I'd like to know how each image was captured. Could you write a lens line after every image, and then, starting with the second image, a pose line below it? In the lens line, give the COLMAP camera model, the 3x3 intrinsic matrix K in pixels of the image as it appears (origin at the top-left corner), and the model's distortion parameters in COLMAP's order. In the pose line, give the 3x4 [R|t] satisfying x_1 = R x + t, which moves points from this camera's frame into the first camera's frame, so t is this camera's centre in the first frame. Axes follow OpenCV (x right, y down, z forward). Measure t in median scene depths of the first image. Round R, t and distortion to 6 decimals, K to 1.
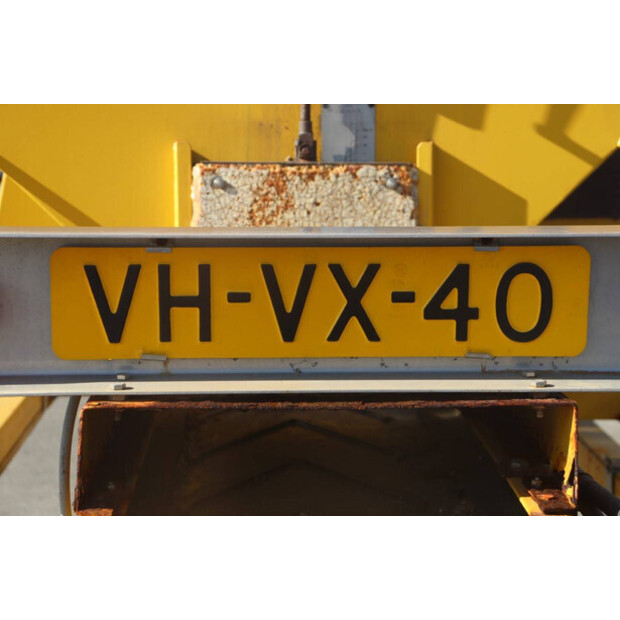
lens RADIAL K [[1319.9, 0, 310.3], [0, 1319.9, 310.2], [0, 0, 1]] dist [0.249837, 0.000000]
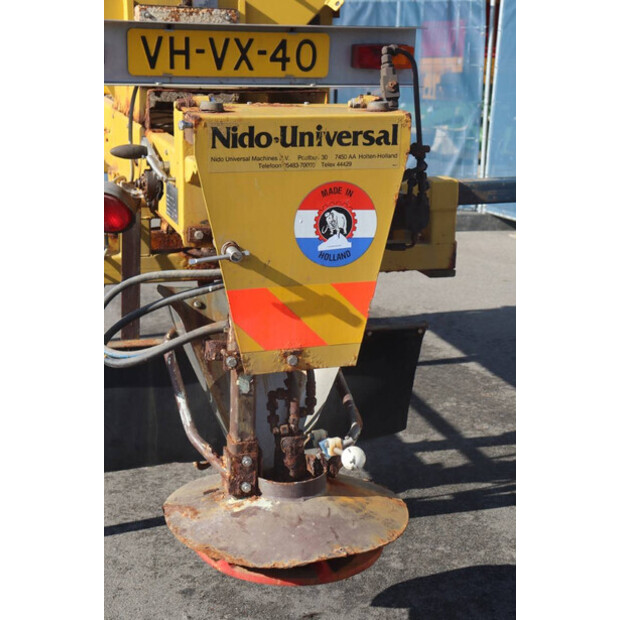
lens RADIAL K [[1137.4, 0, 304.1], [0, 1137.4, 314.4], [0, 0, 1]] dist [0.269168, 0.000000]
pose [[0.965793, -0.047766, 0.254878, -0.454276], [0.022103, 0.994475, 0.102618, 0.272155], [-0.258371, -0.093475, 0.961513, -1.259015]]
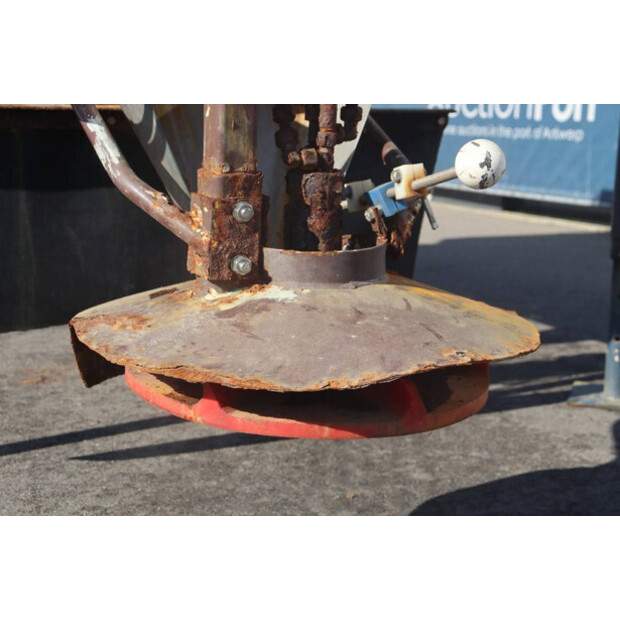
lens RADIAL K [[1100.9, 0, 313.8], [0, 1100.9, 308.8], [0, 0, 1]] dist [0.249479, 0.000000]
pose [[0.912610, -0.065228, 0.403593, -0.397274], [0.041790, 0.996903, 0.066621, 0.746454], [-0.406689, -0.043933, 0.912510, -0.271060]]
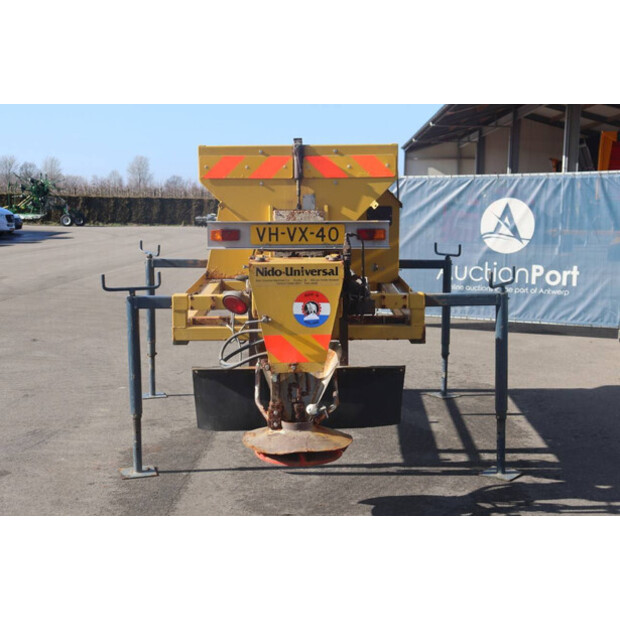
lens RADIAL K [[982.0, 0, 305.5], [0, 982.0, 330.9], [0, 0, 1]] dist [0.567083, 0.000000]
pose [[0.999168, -0.001474, -0.040759, 0.213616], [0.001767, 0.999973, 0.007132, 0.376188], [0.040747, -0.007198, 0.999144, -3.212180]]
